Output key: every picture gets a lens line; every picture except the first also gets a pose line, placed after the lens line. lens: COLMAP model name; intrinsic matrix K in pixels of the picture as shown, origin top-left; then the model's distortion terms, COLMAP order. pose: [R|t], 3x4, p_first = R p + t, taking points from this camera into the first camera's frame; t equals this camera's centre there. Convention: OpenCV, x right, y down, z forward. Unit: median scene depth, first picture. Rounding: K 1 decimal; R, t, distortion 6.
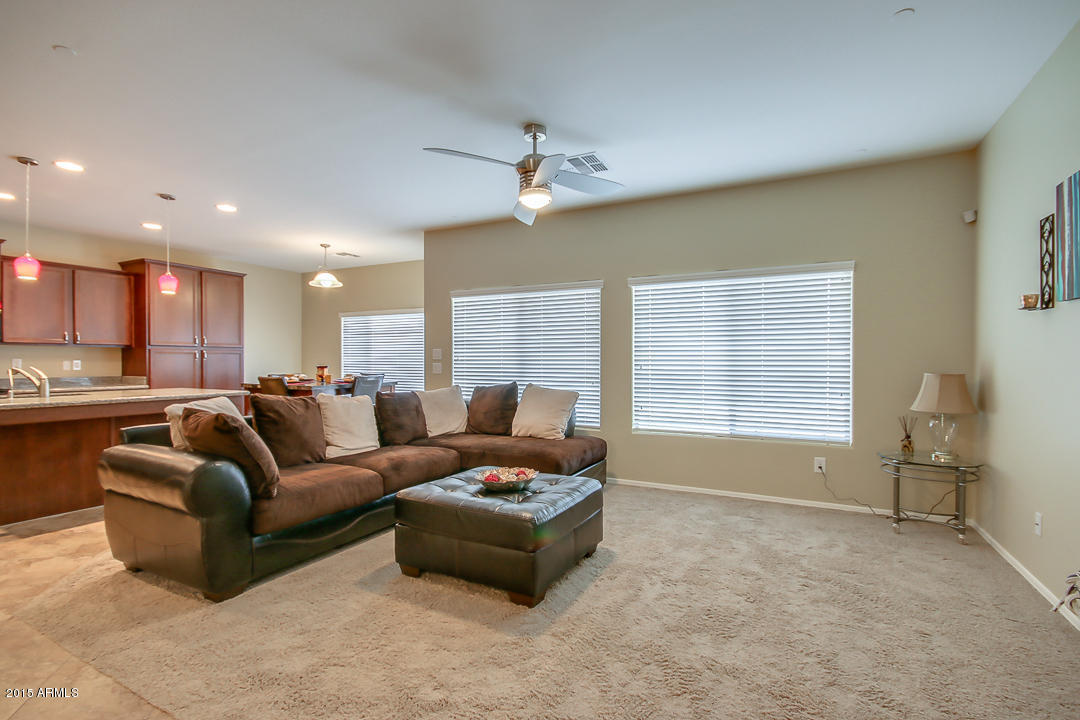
lens RADIAL K [[499.2, 0, 541.3], [0, 499.2, 366.1], [0, 0, 1]] dist [0.003933, -0.009006]
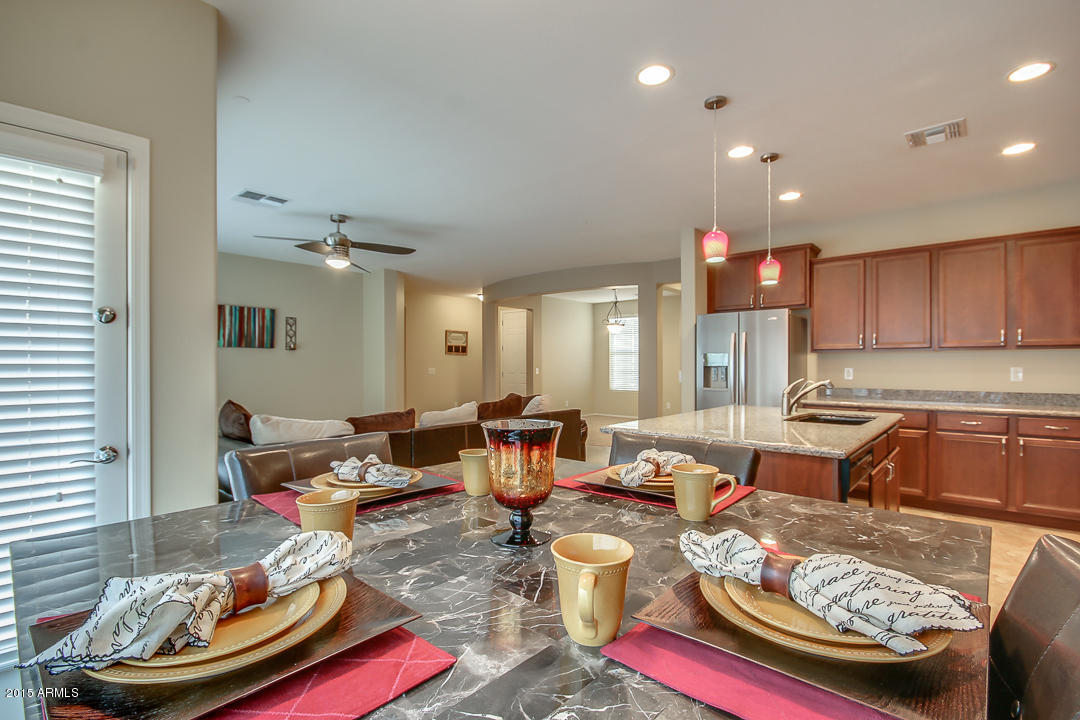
lens RADIAL K [[501.7, 0, 540.9], [0, 501.7, 364.2], [0, 0, 1]] dist [0.012793, -0.013531]
pose [[-0.969369, 0.000990, 0.245606, -0.650629], [0.003508, 0.999946, 0.009817, -0.026428], [-0.245583, 0.010378, -0.969320, 1.549762]]
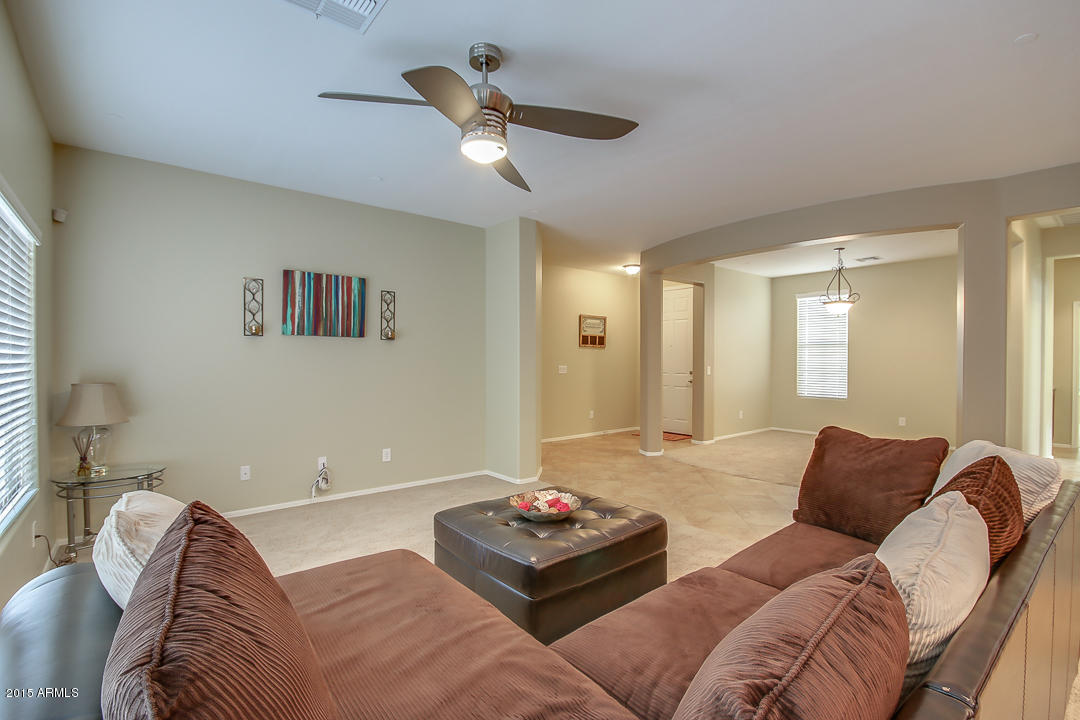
lens RADIAL K [[504.3, 0, 541.6], [0, 504.3, 366.0], [0, 0, 1]] dist [-0.002458, -0.000313]
pose [[-0.917581, -0.007972, 0.397468, -0.253605], [0.002078, 0.999689, 0.024846, -0.028994], [-0.397543, 0.023624, -0.917279, 1.095355]]
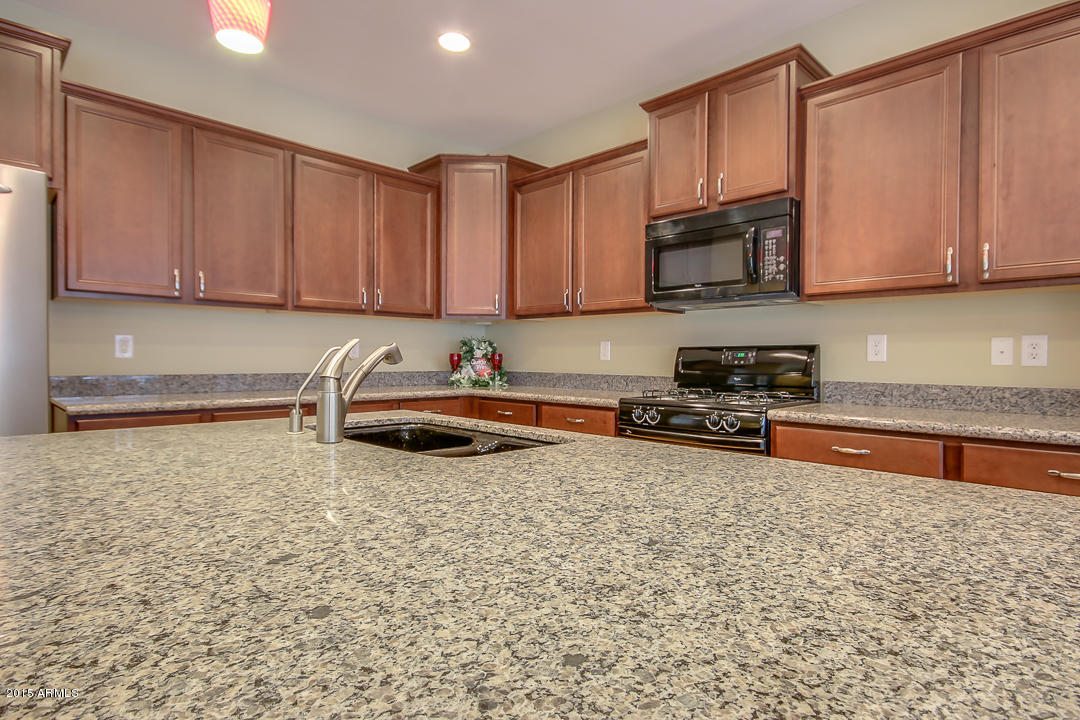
lens RADIAL K [[577.5, 0, 540.0], [0, 577.5, 360.0], [0, 0, 1]] dist [0.013897, -0.000286]
pose [[-0.304749, 0.001007, -0.952432, -0.574355], [-0.015509, 0.999862, 0.006020, 0.008475], [0.952306, 0.016605, -0.304691, 0.979392]]
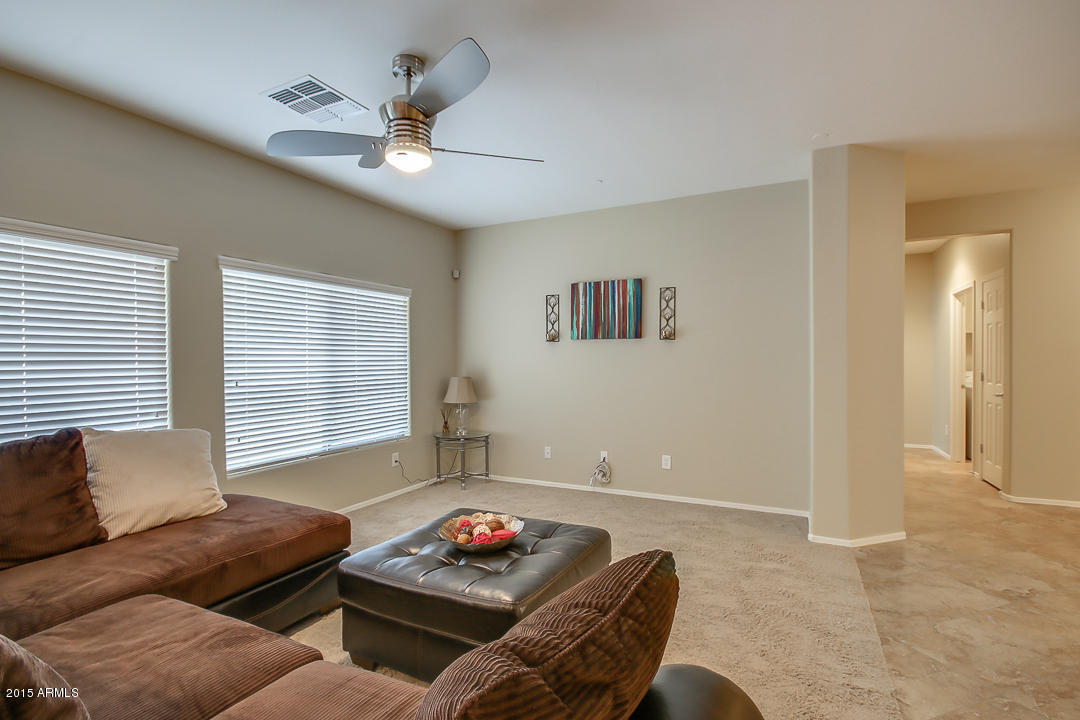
lens RADIAL K [[501.7, 0, 540.9], [0, 501.7, 364.2], [0, 0, 1]] dist [0.012793, -0.013531]
pose [[-0.004682, -0.009767, 0.999941, -0.505017], [0.019028, 0.999770, 0.009854, -0.023914], [-0.999808, 0.019073, -0.004495, 0.546170]]
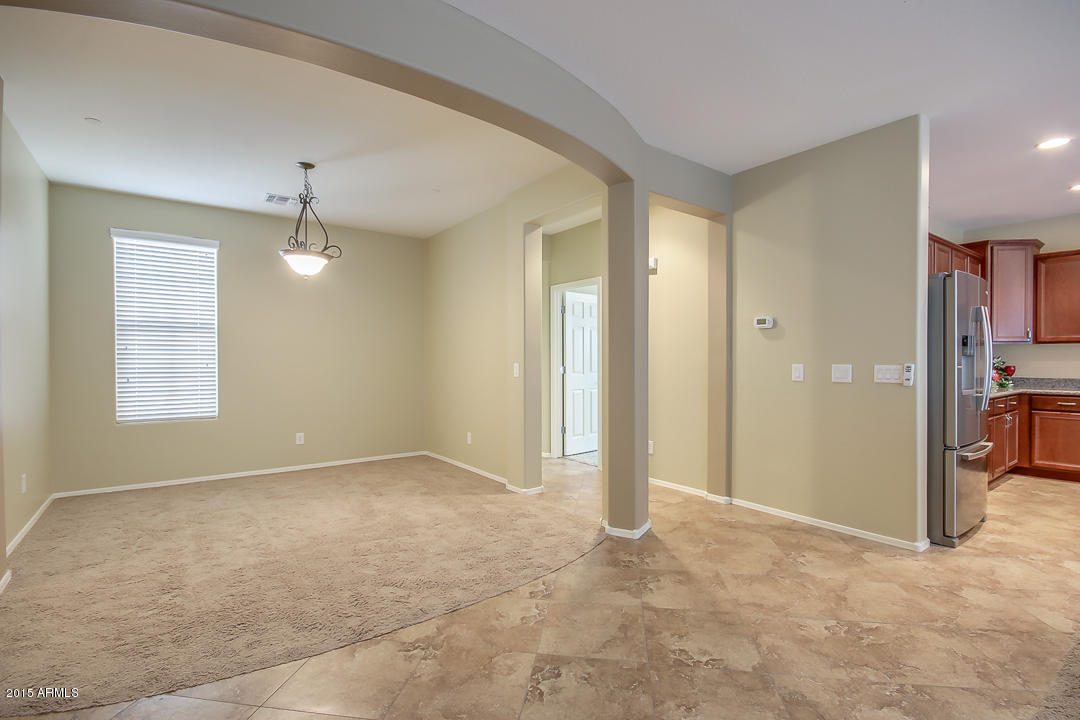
lens RADIAL K [[499.2, 0, 541.3], [0, 499.2, 366.1], [0, 0, 1]] dist [0.003933, -0.009006]
pose [[-0.445390, 0.010935, -0.895270, 0.097227], [-0.008145, 0.999835, 0.016264, -0.003515], [0.895300, 0.014536, -0.445227, 0.234478]]
